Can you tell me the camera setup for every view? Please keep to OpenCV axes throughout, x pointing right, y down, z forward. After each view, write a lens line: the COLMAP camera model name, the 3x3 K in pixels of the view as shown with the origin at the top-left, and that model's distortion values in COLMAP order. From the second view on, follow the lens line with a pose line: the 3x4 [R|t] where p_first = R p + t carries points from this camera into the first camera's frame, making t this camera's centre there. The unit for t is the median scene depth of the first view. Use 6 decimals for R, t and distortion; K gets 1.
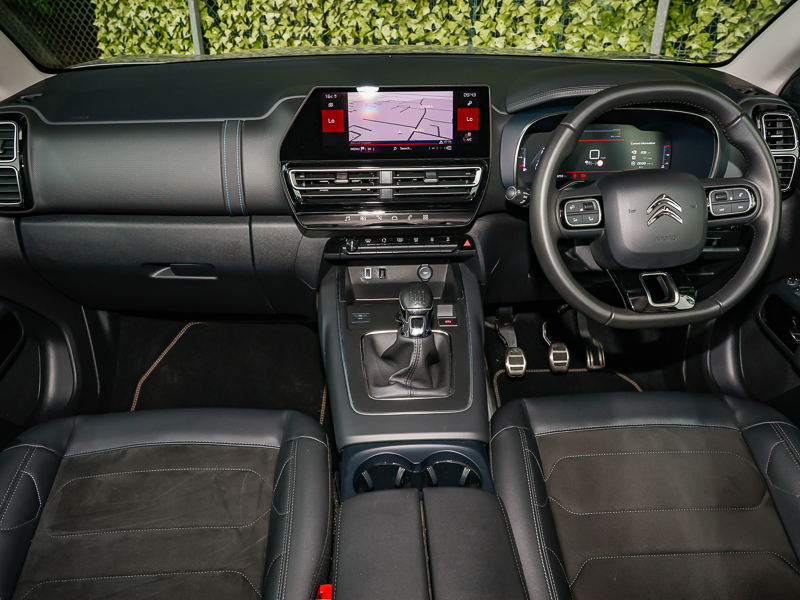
lens RADIAL K [[635.8, 0, 400.0], [0, 635.8, 300.0], [0, 0, 1]] dist [0.004312, 0.004254]
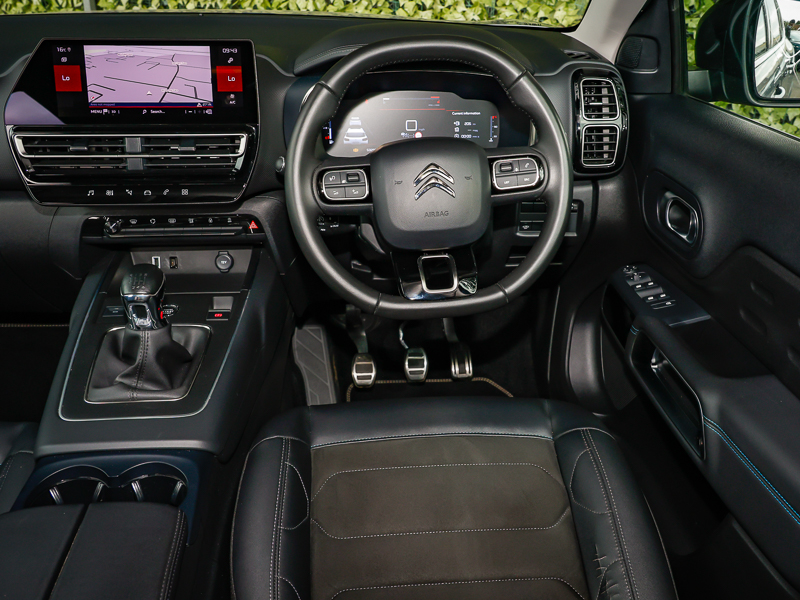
lens RADIAL K [[733.7, 0, 401.5], [0, 733.7, 284.5], [0, 0, 1]] dist [0.014976, 0.007338]
pose [[0.999192, -0.000615, 0.040179, 0.296237], [0.002348, 0.999068, -0.043096, 0.037963], [-0.040115, 0.043156, 0.998263, 0.005806]]
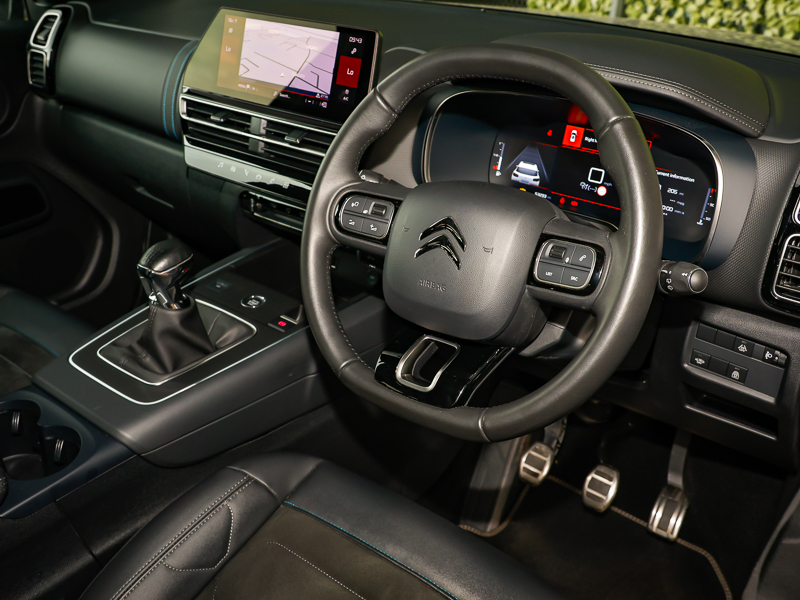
lens RADIAL K [[768.4, 0, 400.0], [0, 768.4, 300.0], [0, 0, 1]] dist [0.010951, 0.016111]
pose [[0.758725, 0.318136, -0.568442, 0.749301], [-0.346145, 0.936136, 0.061905, -0.106730], [0.551833, 0.149794, 0.820391, 0.320399]]
